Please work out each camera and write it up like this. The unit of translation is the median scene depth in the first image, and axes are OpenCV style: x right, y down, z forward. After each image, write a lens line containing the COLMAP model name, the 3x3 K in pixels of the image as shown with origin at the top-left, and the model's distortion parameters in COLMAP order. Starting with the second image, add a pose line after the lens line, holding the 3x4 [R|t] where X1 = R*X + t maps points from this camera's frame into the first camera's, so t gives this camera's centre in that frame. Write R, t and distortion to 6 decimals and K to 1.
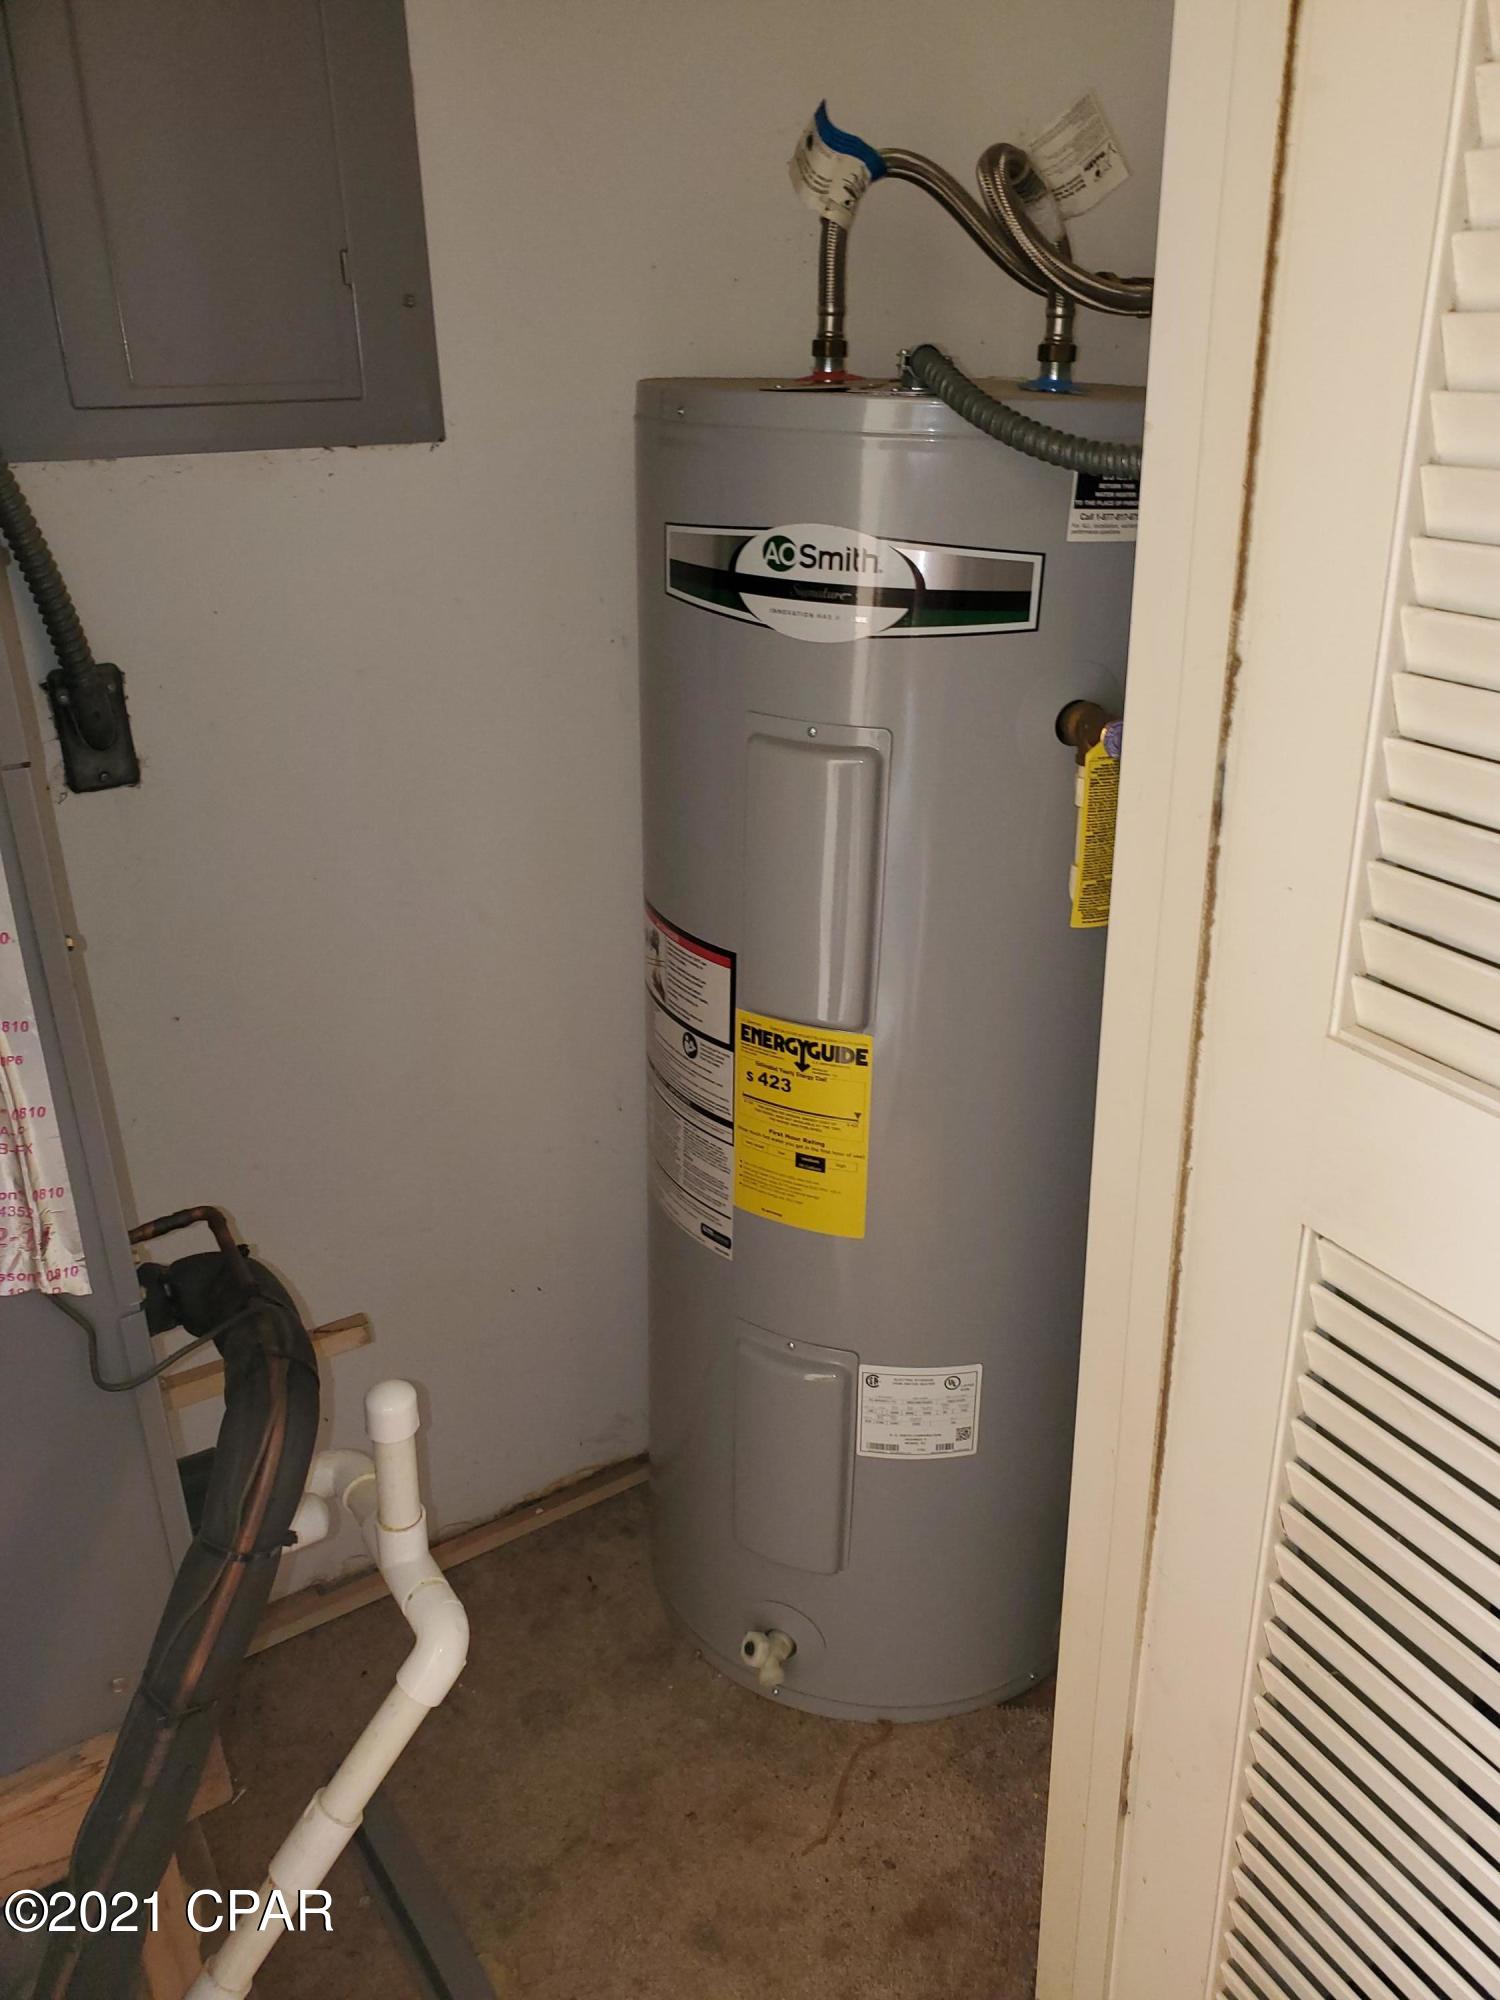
lens RADIAL K [[1535.1, 0, 799.0], [0, 1535.1, 994.2], [0, 0, 1]] dist [0.001200, 0.001010]
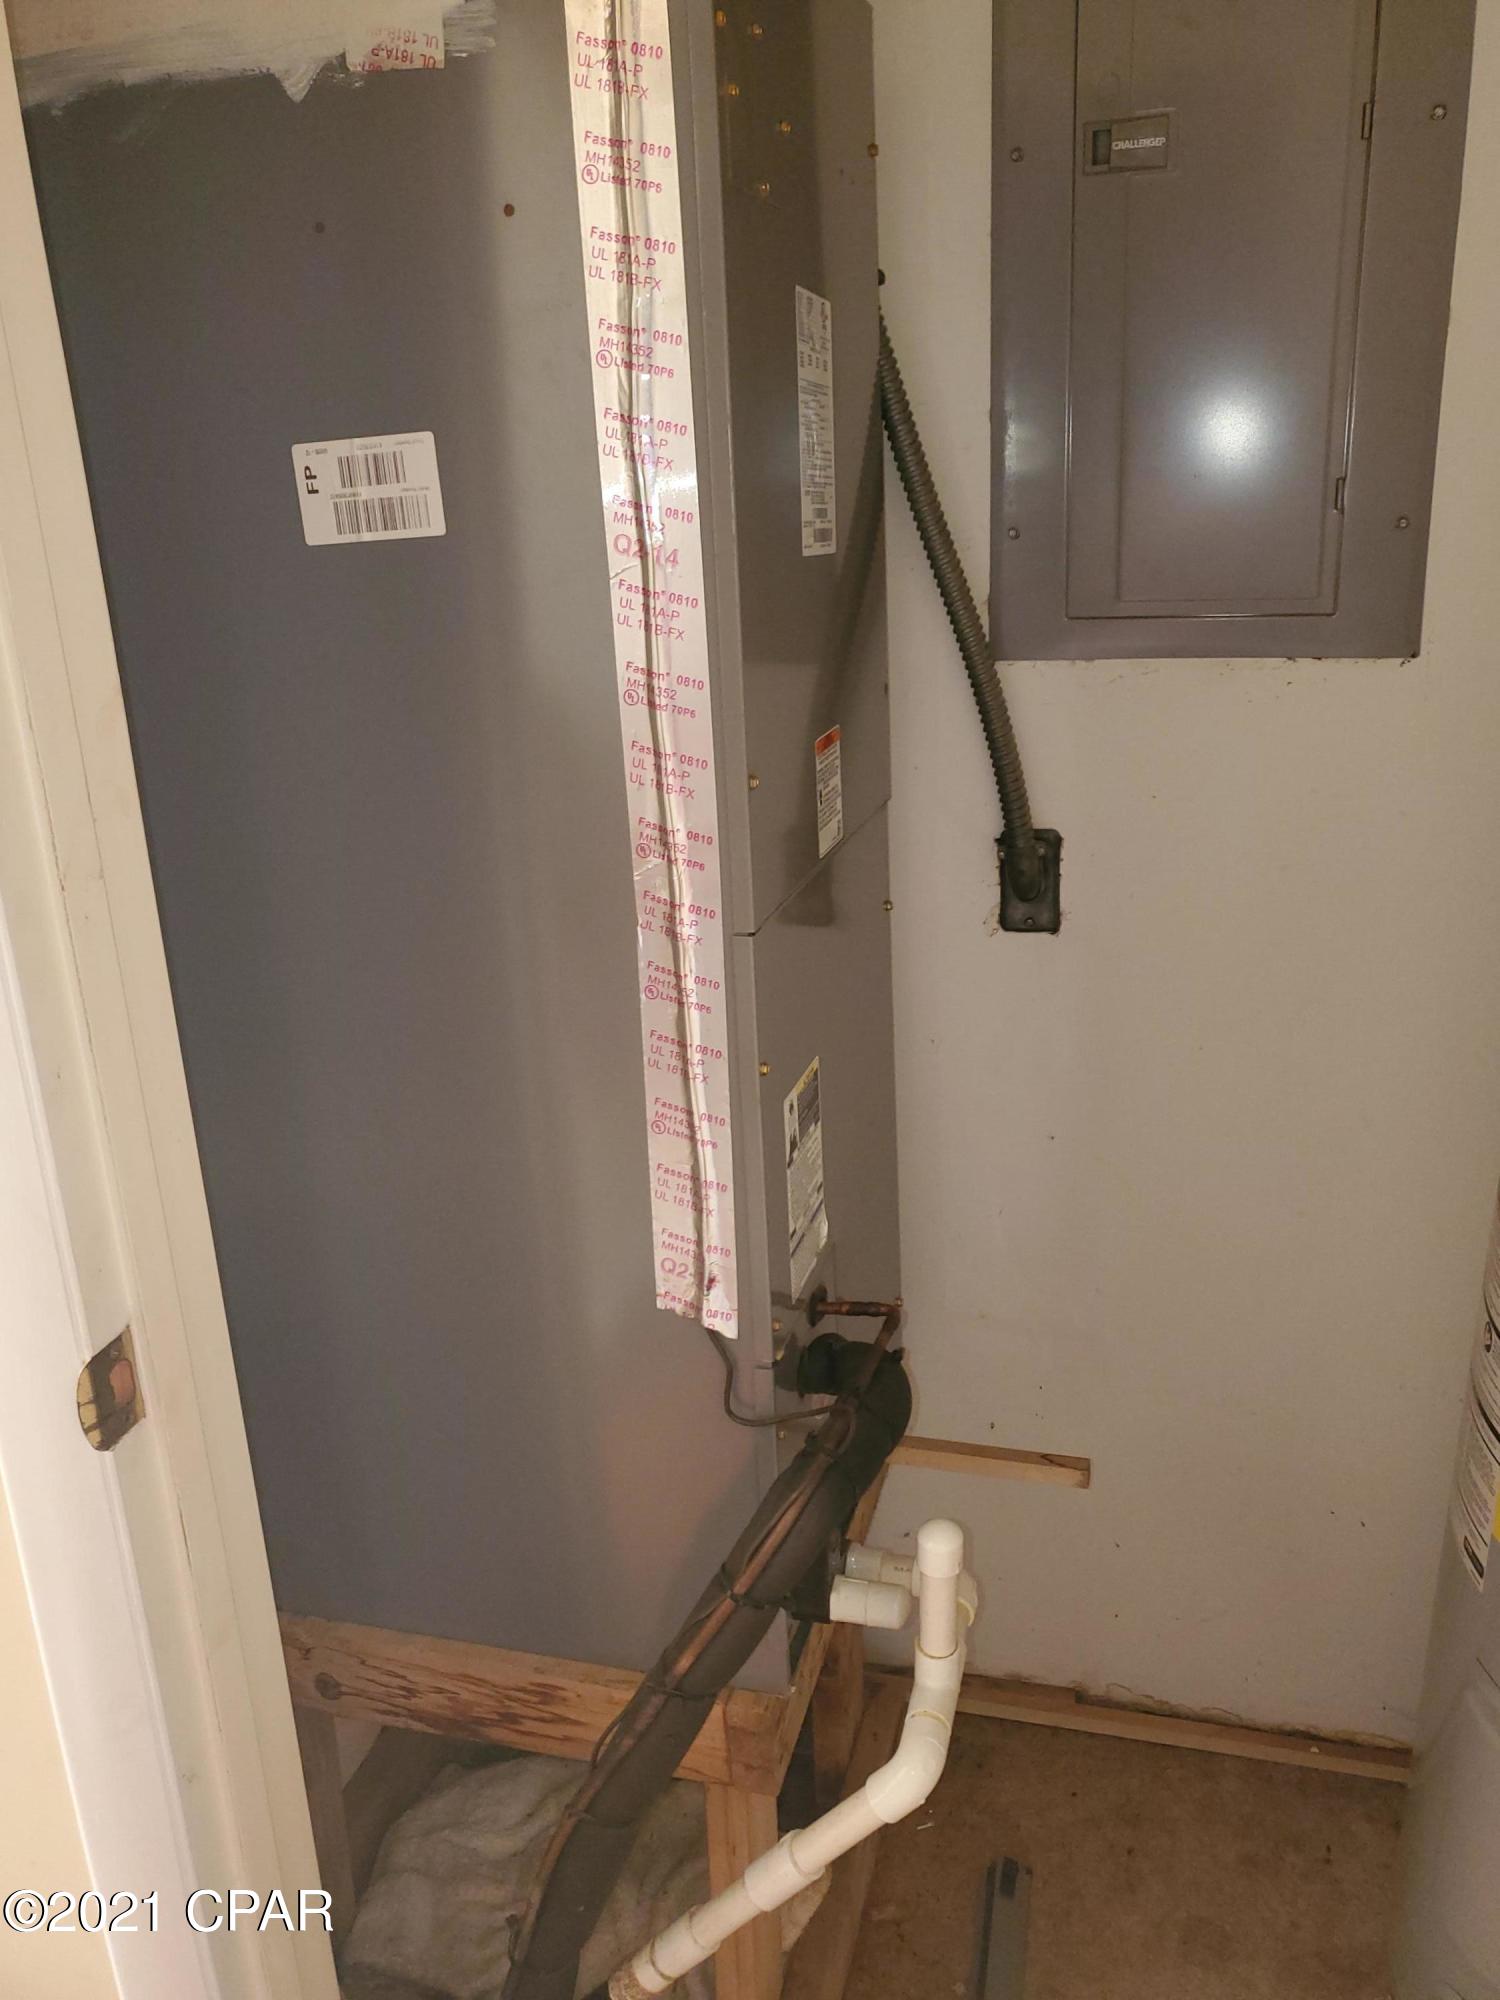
lens RADIAL K [[1535.1, 0, 799.0], [0, 1535.1, 994.2], [0, 0, 1]] dist [0.001200, 0.001010]
pose [[0.669613, 0.228158, -0.706797, 0.266951], [-0.272645, 0.960718, 0.051823, -0.104251], [0.690857, 0.158003, 0.705516, 0.074058]]
